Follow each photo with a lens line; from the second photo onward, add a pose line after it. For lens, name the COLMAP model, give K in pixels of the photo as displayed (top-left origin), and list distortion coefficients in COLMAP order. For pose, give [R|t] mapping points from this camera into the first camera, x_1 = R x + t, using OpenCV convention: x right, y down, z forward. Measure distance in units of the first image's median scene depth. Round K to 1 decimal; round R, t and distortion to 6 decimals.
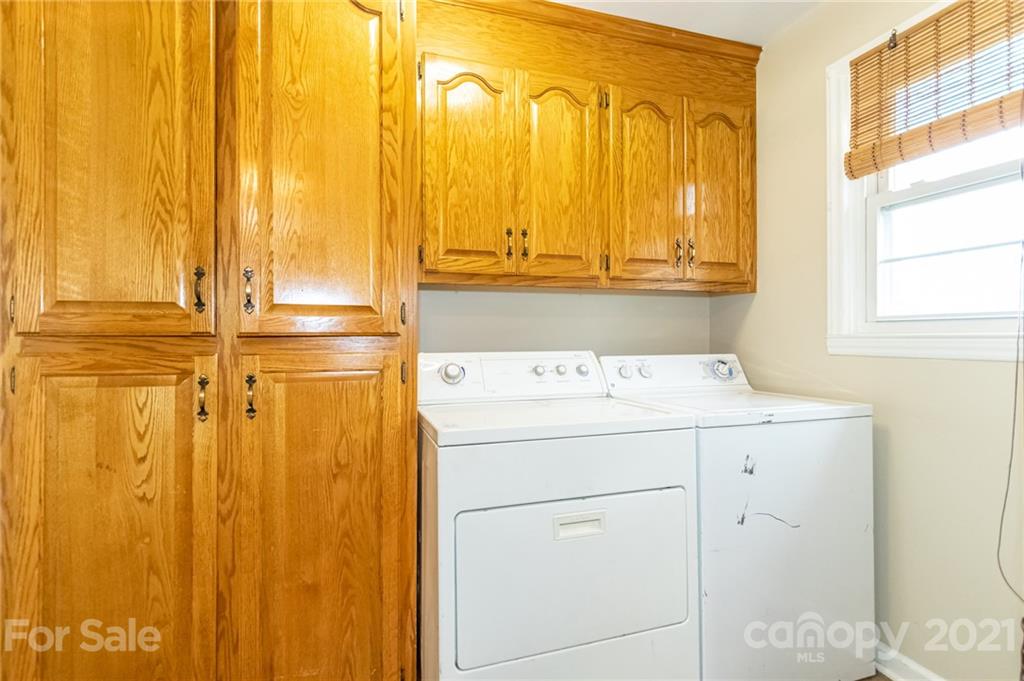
lens RADIAL K [[475.7, 0, 512.8], [0, 475.7, 337.2], [0, 0, 1]] dist [0.005783, -0.005504]
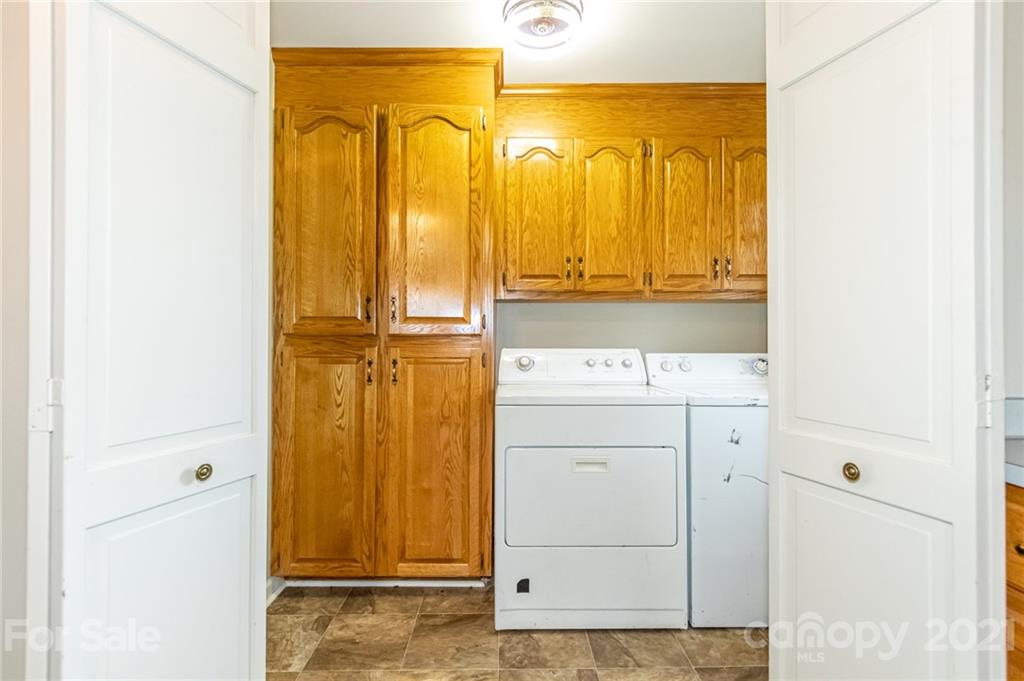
lens RADIAL K [[475.7, 0, 511.9], [0, 475.7, 337.2], [0, 0, 1]] dist [0.005783, -0.005504]
pose [[0.956690, 0.005007, -0.291065, 0.302809], [-0.005495, 0.999985, -0.000862, 0.000712], [0.291056, 0.002425, 0.956703, -0.439521]]
